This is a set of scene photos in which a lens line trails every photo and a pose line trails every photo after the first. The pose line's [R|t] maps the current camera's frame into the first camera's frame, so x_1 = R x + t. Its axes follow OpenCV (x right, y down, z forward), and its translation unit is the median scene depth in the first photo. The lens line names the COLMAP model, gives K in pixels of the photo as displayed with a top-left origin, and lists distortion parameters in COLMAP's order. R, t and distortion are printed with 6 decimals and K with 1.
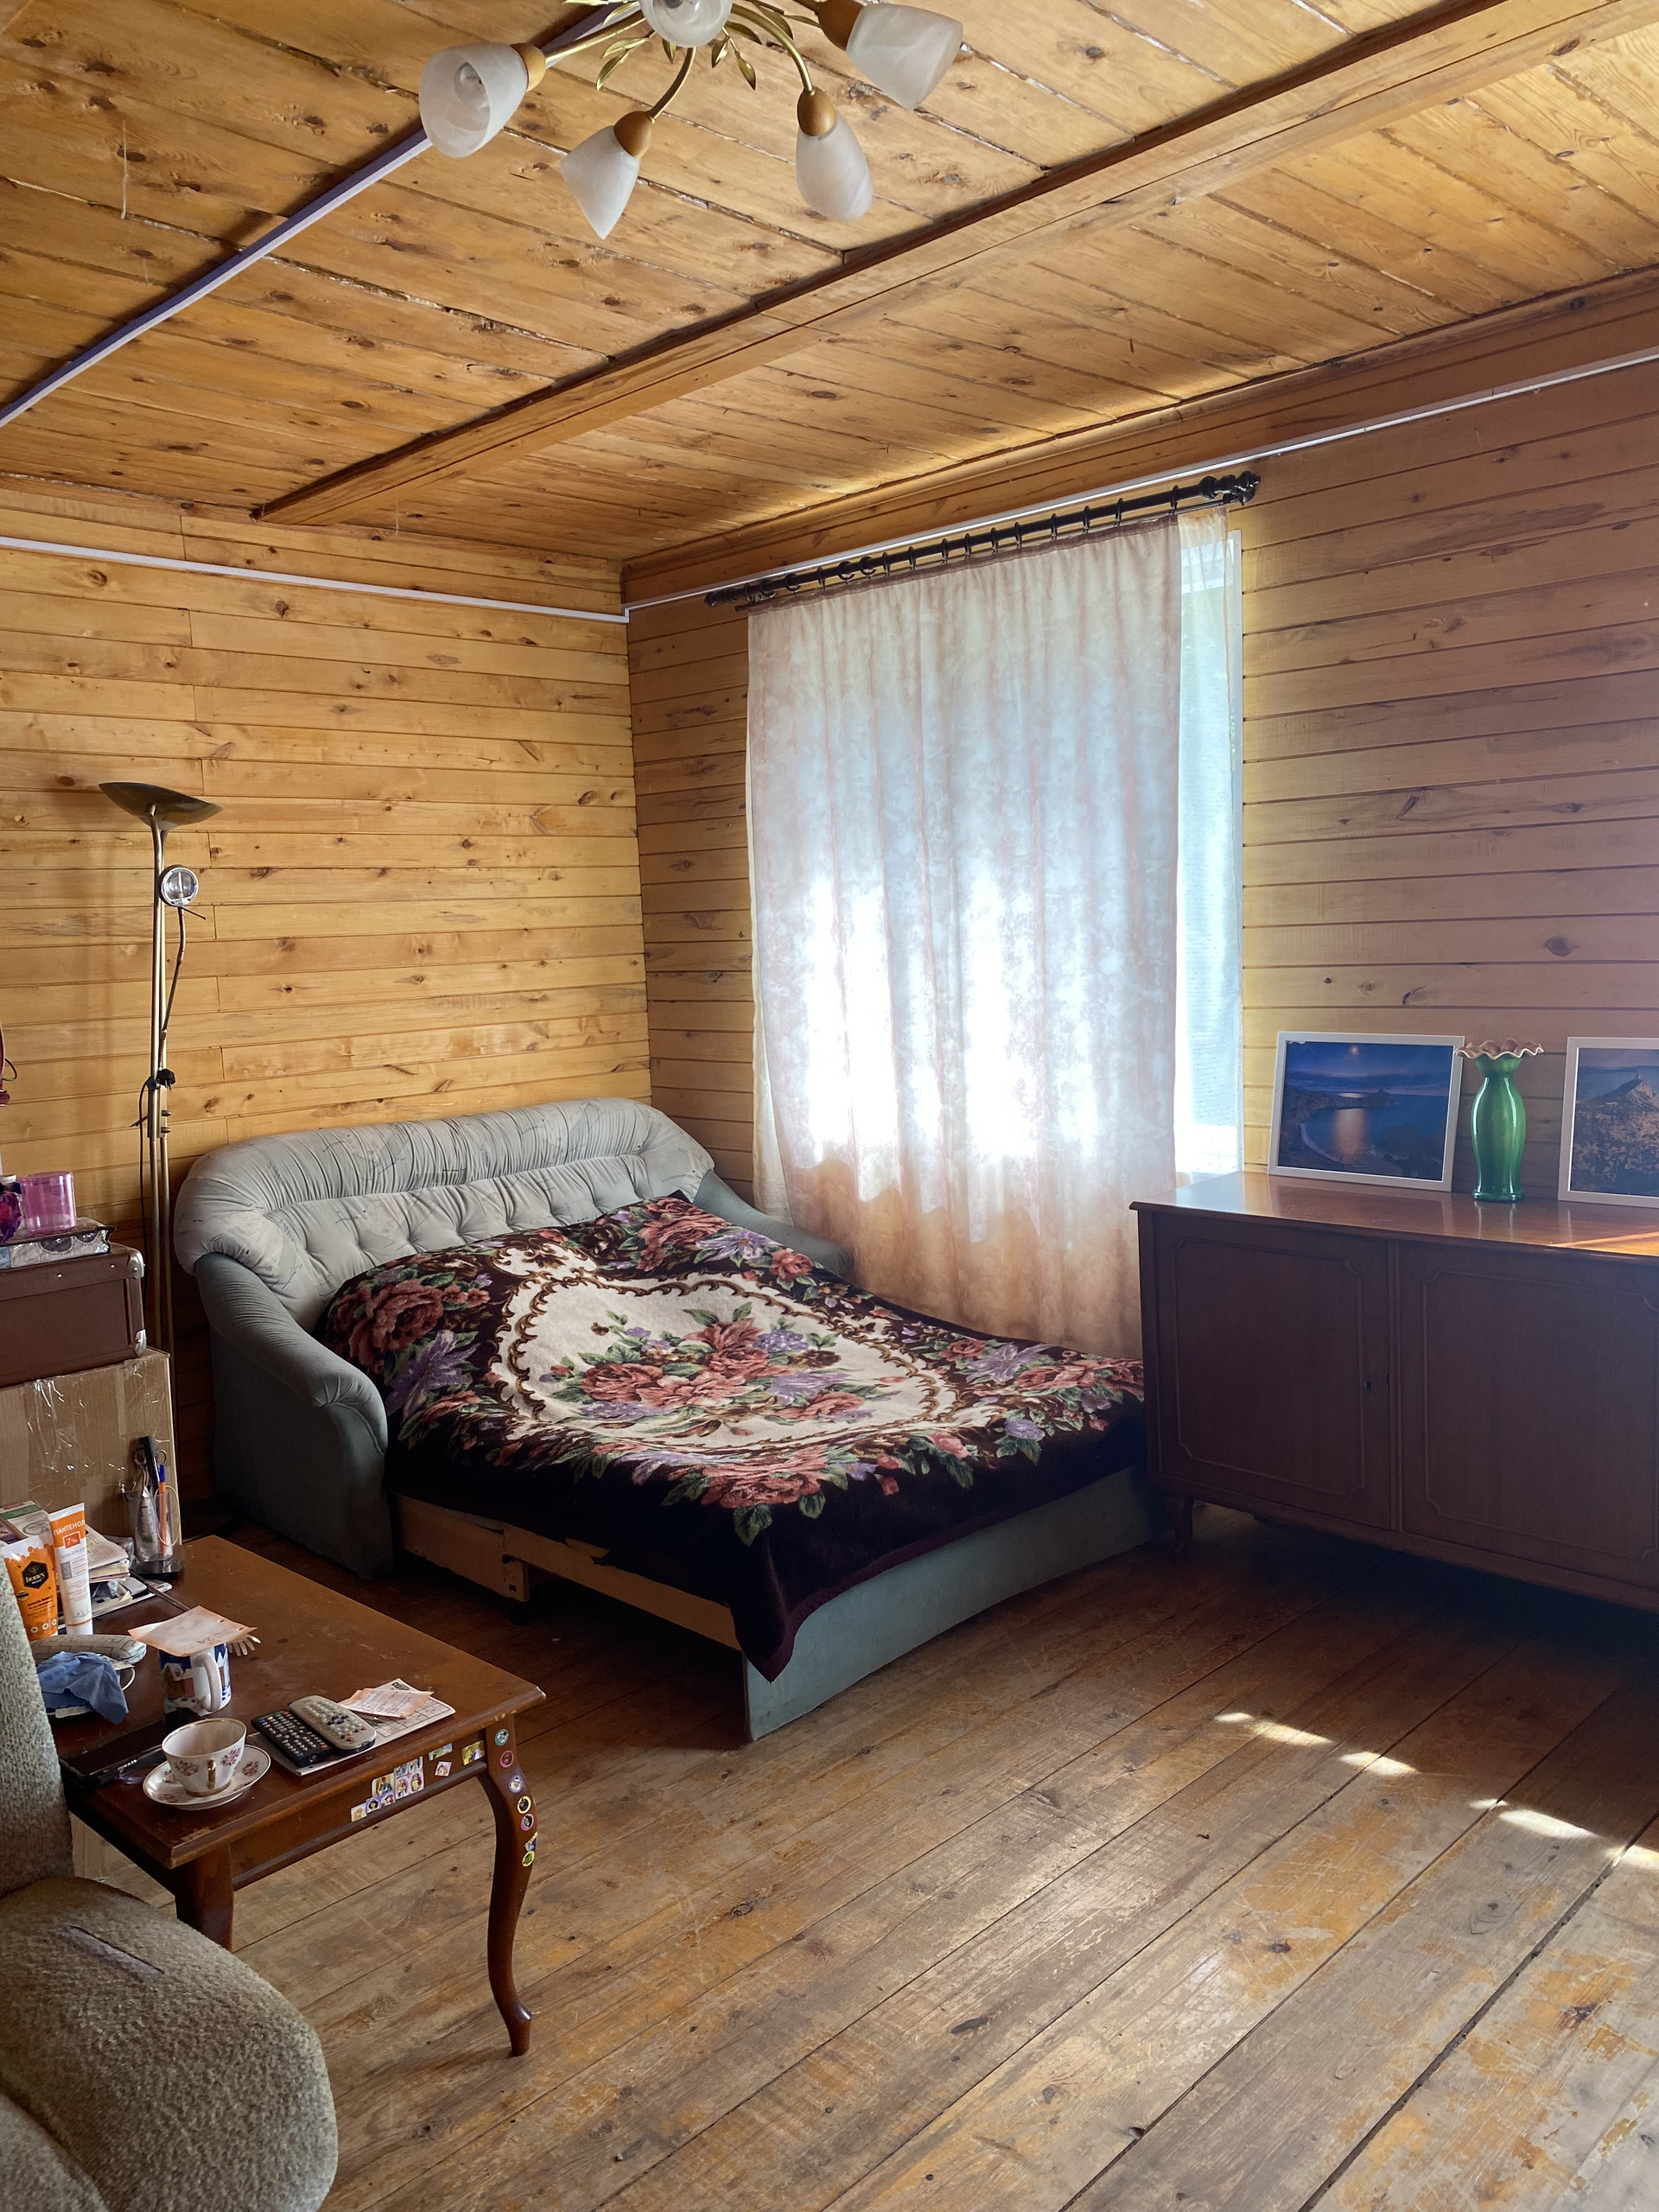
lens RADIAL K [[1702.2, 0, 828.0], [0, 1702.2, 1103.8], [0, 0, 1]] dist [0.048184, -0.032593]
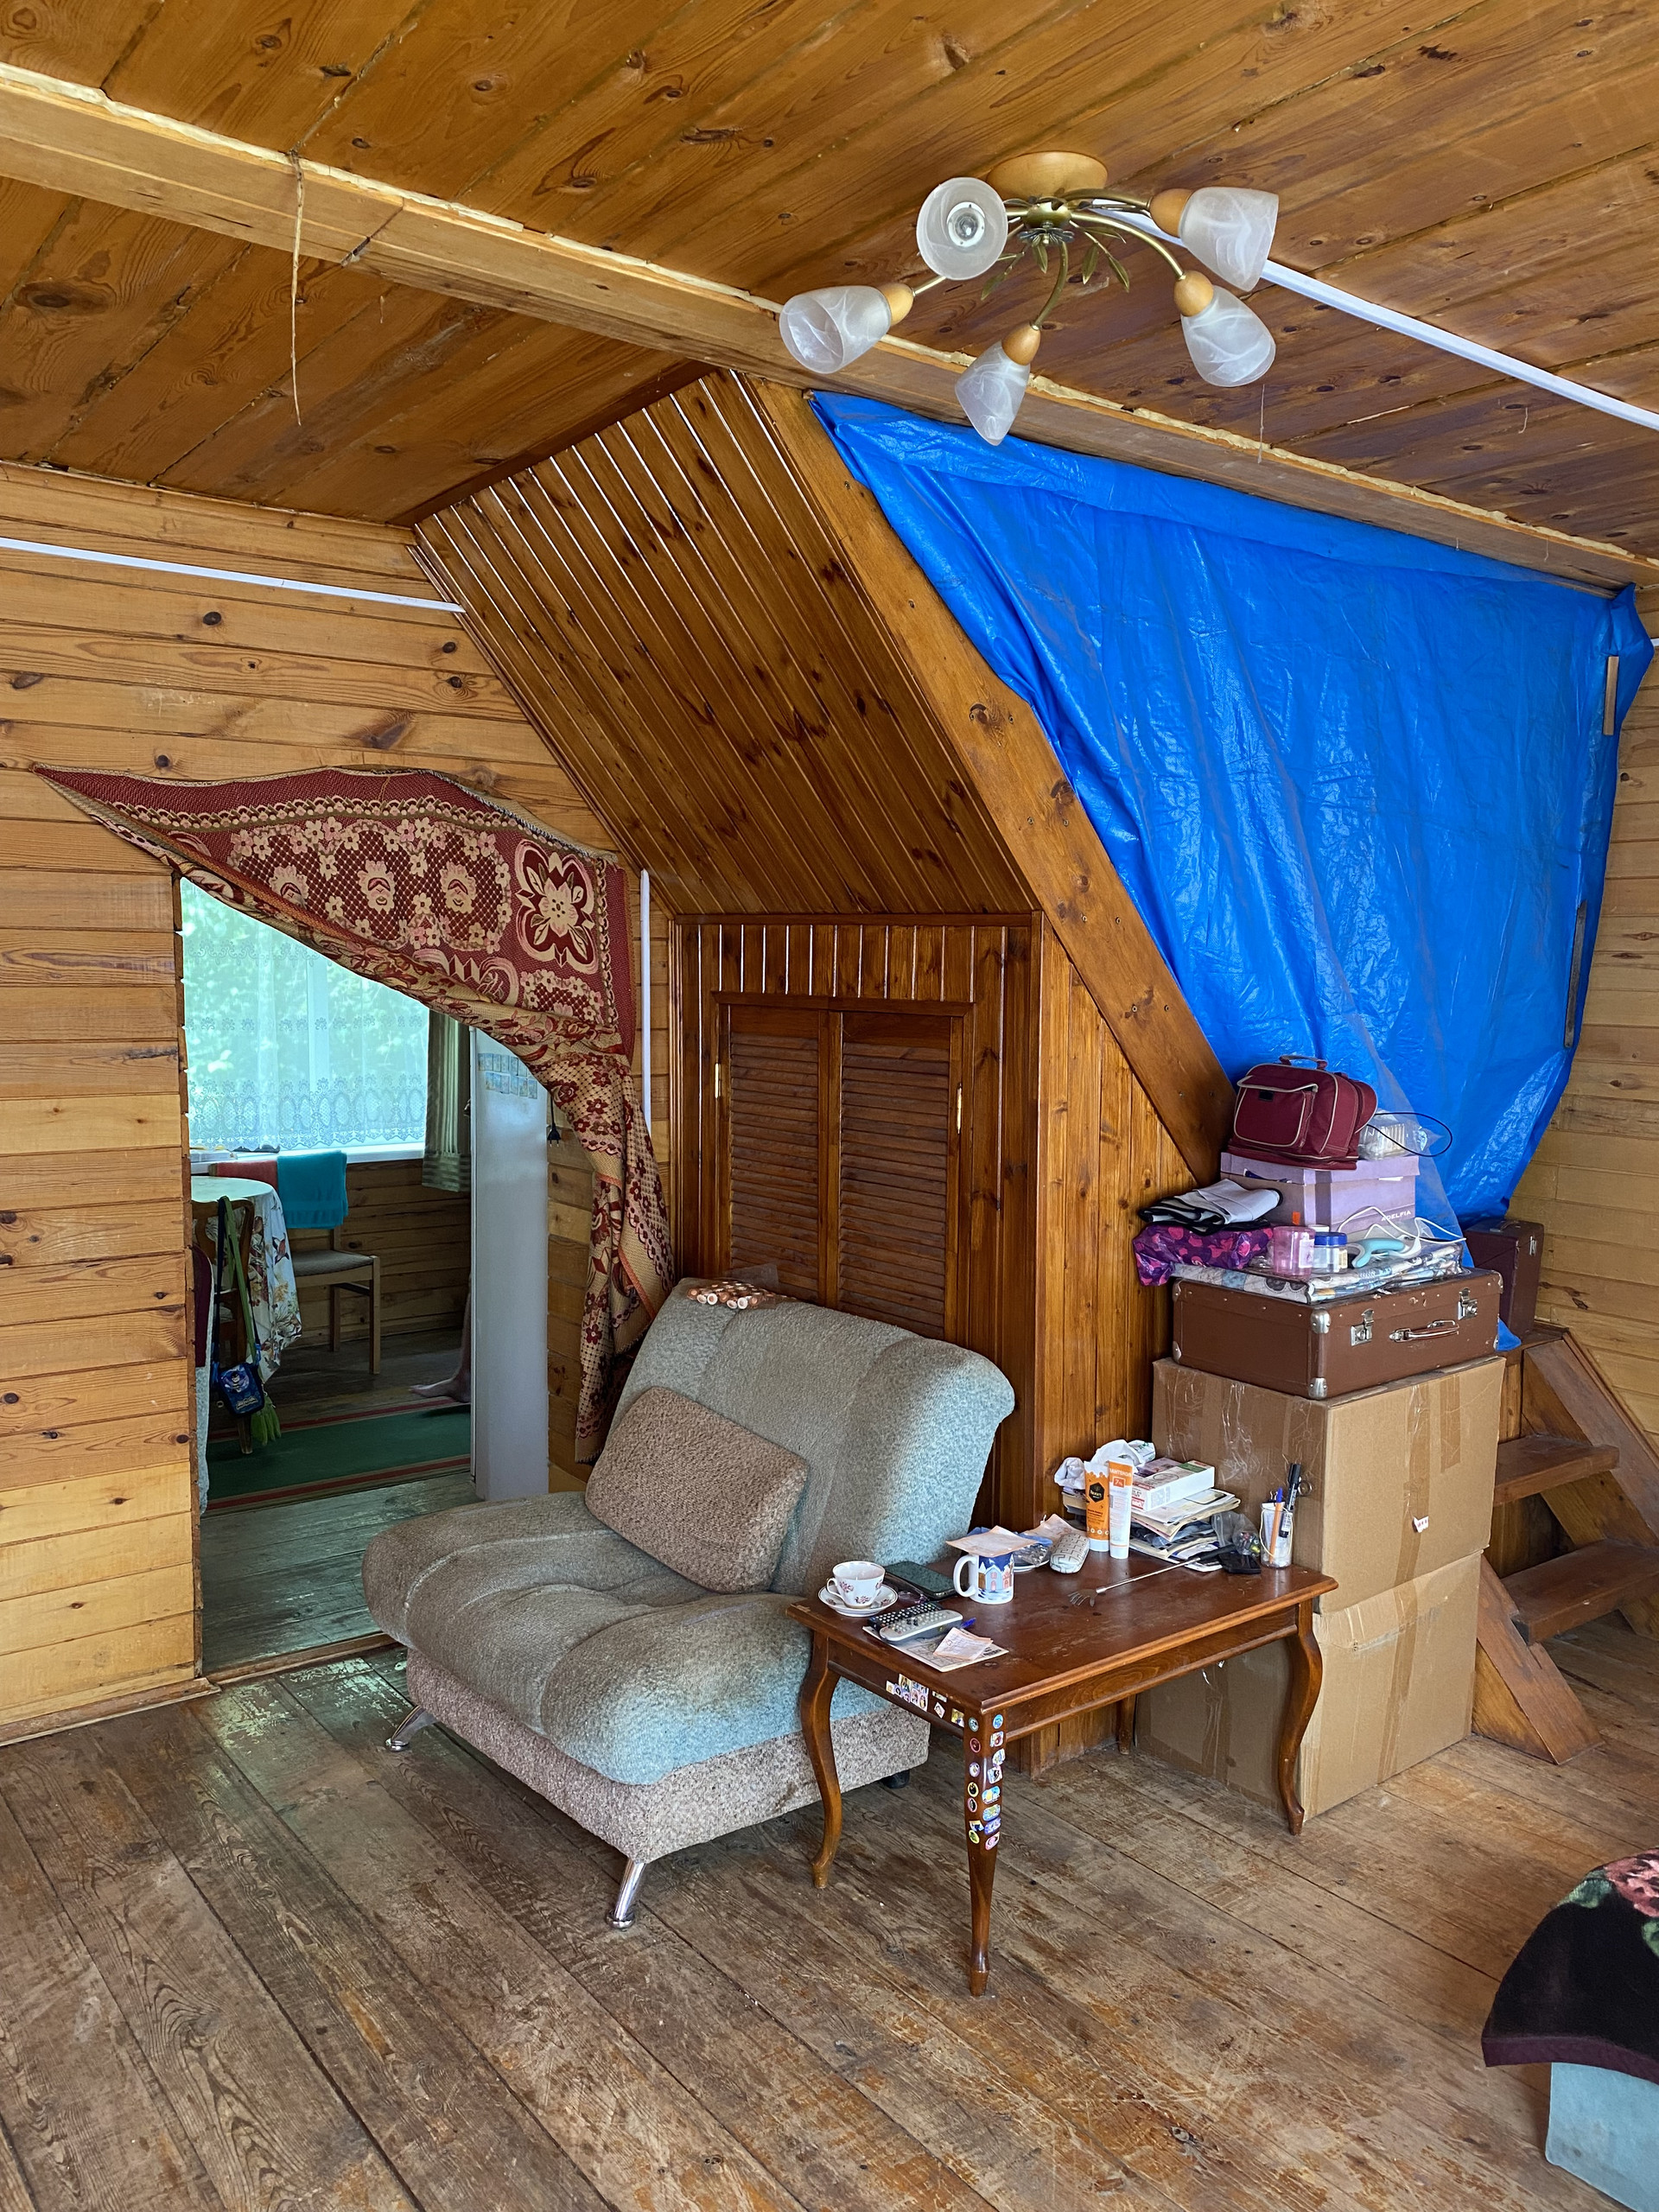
lens RADIAL K [[1702.2, 0, 828.6], [0, 1702.2, 1105.8], [0, 0, 1]] dist [0.048184, -0.032593]
pose [[-0.134901, 0.120083, -0.983556, 0.917663], [-0.116836, 0.983777, 0.136135, -0.202726], [0.983947, 0.133280, -0.118682, 0.943317]]
